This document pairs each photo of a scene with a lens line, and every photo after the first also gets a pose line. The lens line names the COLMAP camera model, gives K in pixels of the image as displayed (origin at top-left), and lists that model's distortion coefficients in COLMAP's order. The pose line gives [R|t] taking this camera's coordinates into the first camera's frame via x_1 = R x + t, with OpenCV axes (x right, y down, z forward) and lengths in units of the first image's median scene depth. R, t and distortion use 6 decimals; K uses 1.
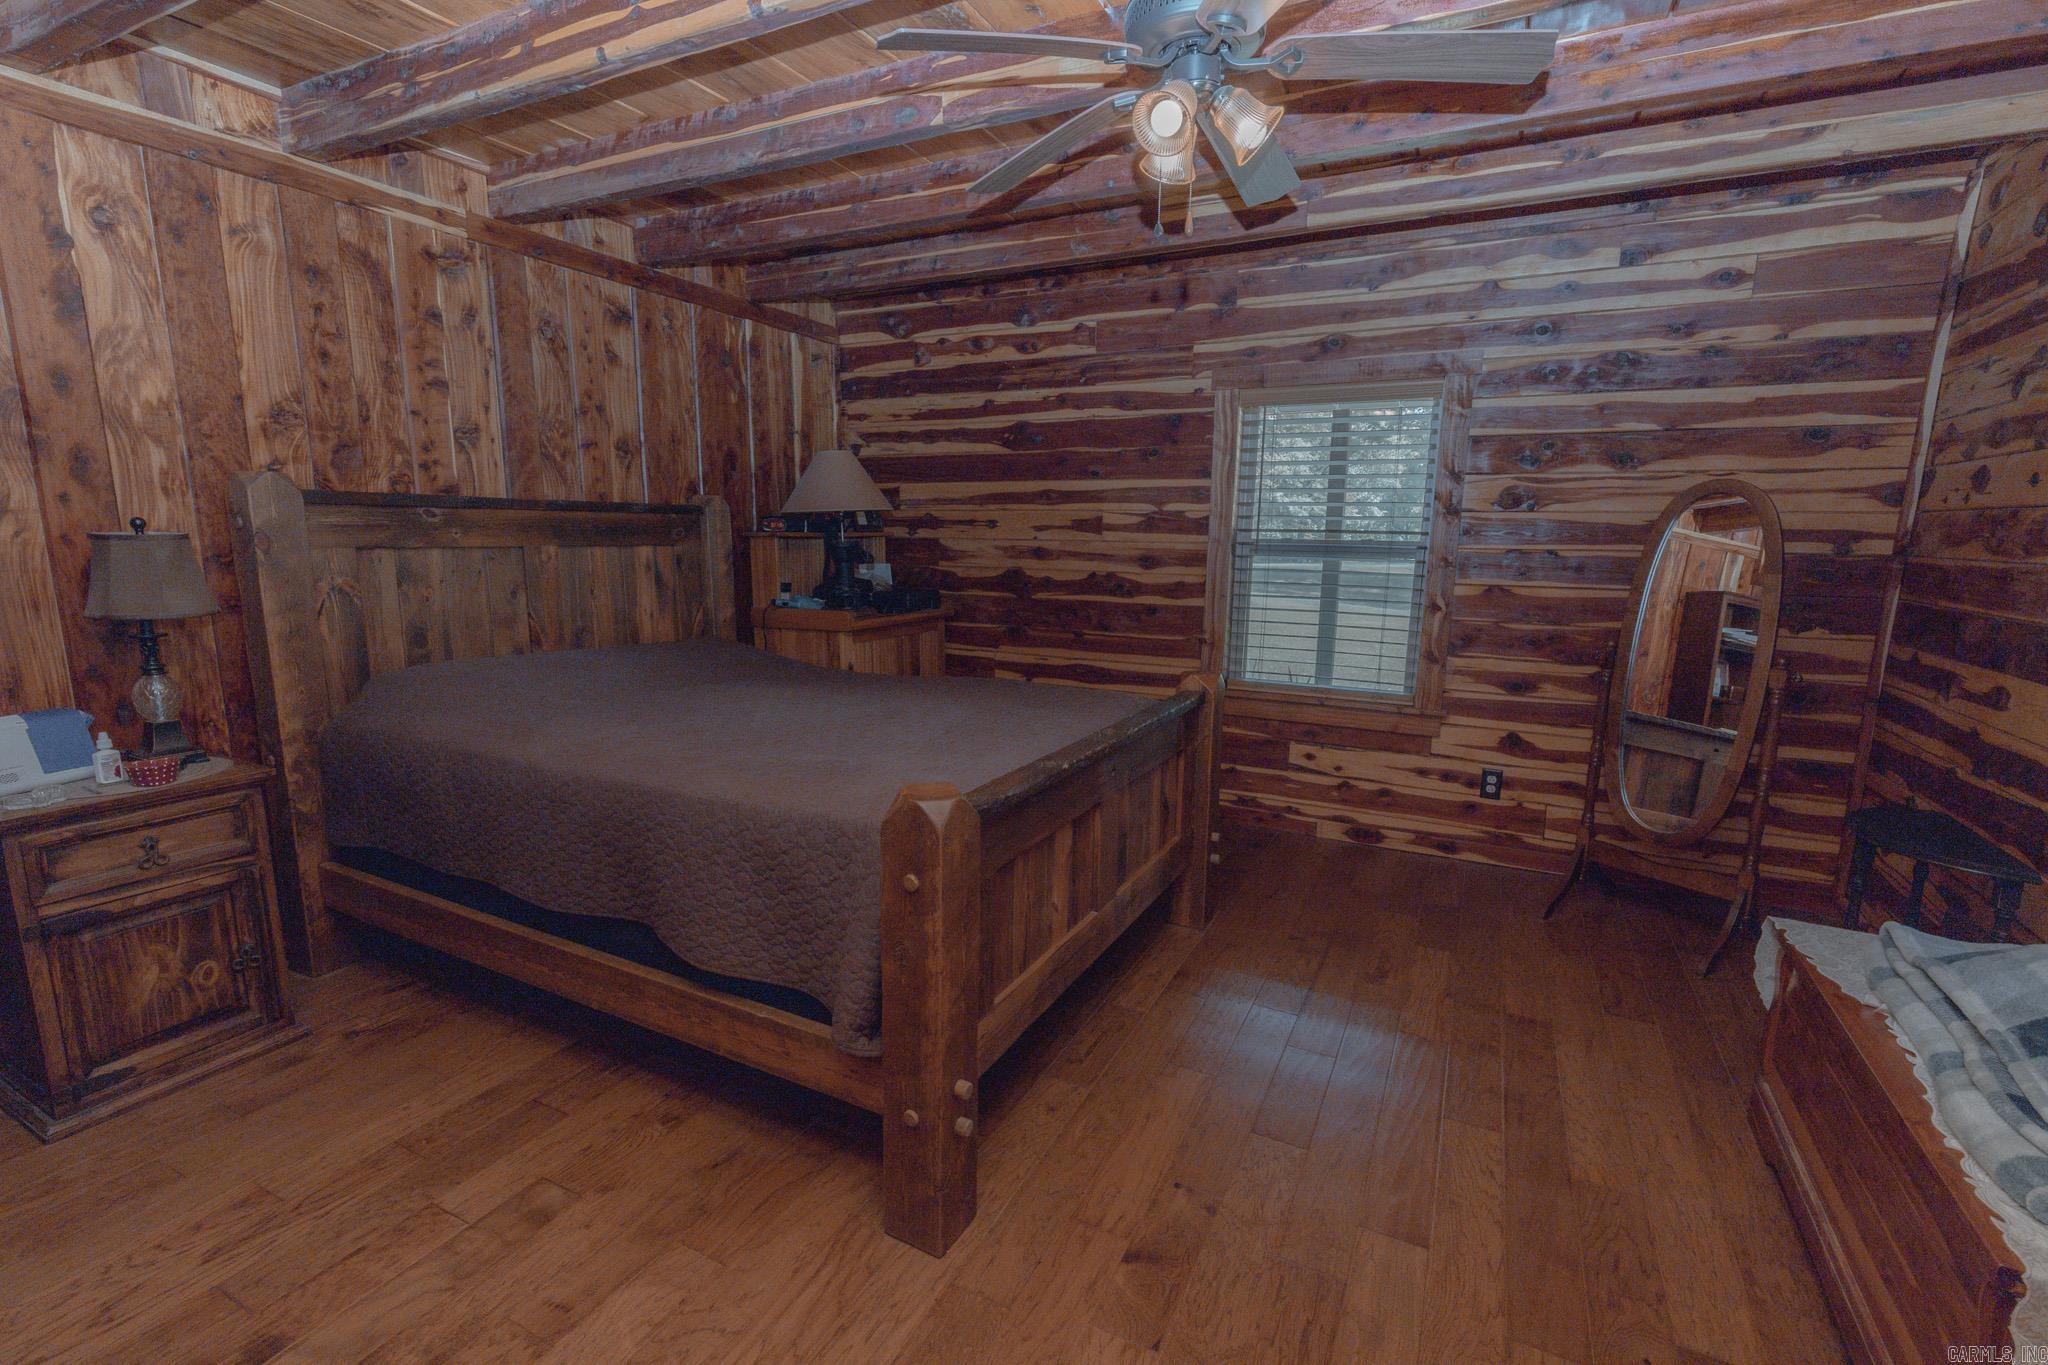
lens RADIAL K [[933.5, 0, 1013.0], [0, 933.5, 687.4], [0, 0, 1]] dist [-0.006734, -0.000236]
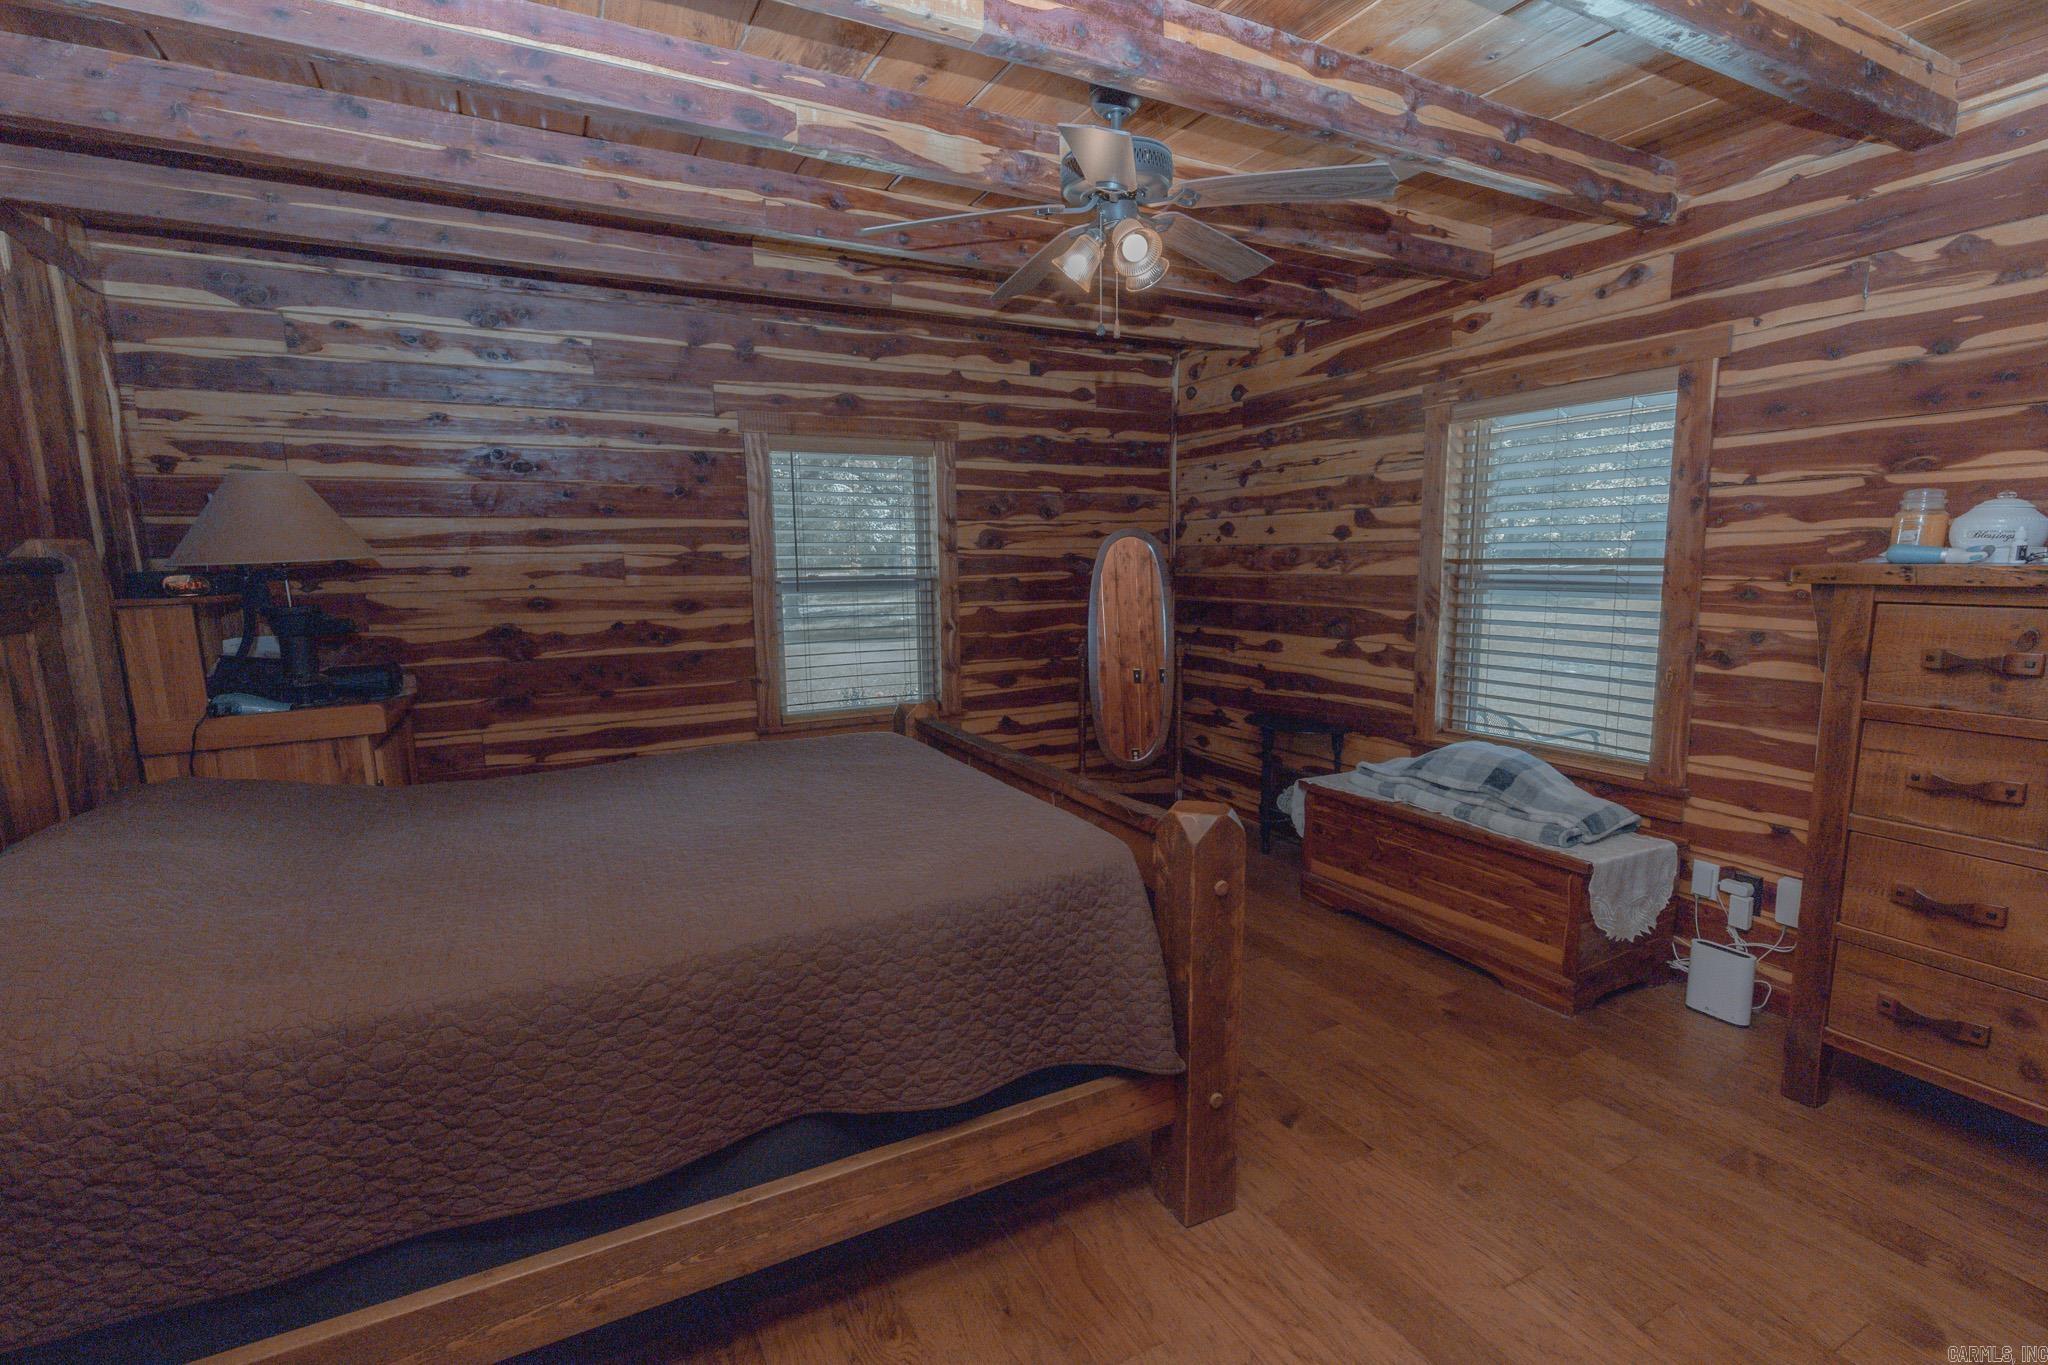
lens RADIAL K [[913.7, 0, 1026.4], [0, 913.7, 690.0], [0, 0, 1]] dist [-0.015569, 0.000150]
pose [[0.557941, -0.136807, 0.818527, -0.452174], [0.159296, 0.985633, 0.056153, -0.051350], [-0.814449, 0.099058, 0.571717, 0.217783]]
